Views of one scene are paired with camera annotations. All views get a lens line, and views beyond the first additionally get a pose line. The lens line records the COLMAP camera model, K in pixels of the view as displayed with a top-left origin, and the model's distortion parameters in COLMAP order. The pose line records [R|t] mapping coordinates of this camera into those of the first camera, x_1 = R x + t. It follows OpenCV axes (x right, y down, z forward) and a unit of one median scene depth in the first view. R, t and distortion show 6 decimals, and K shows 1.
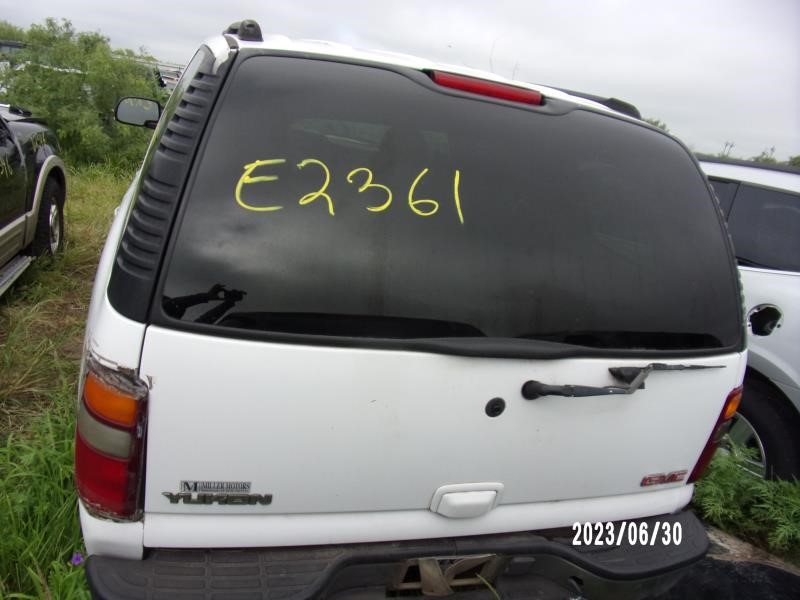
lens RADIAL K [[572.6, 0, 384.3], [0, 572.6, 304.0], [0, 0, 1]] dist [-0.017378, -0.001198]
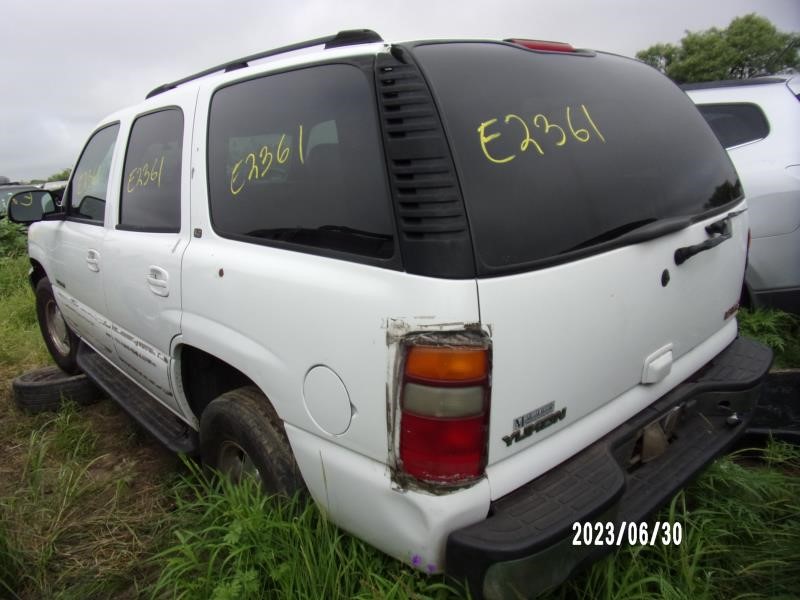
lens RADIAL K [[572.6, 0, 384.3], [0, 572.6, 304.0], [0, 0, 1]] dist [-0.017378, -0.001198]
pose [[0.881099, -0.340585, 0.328125, -0.835687], [0.362077, 0.932136, -0.004737, 0.019966], [-0.304244, 0.122980, 0.944622, 0.019279]]
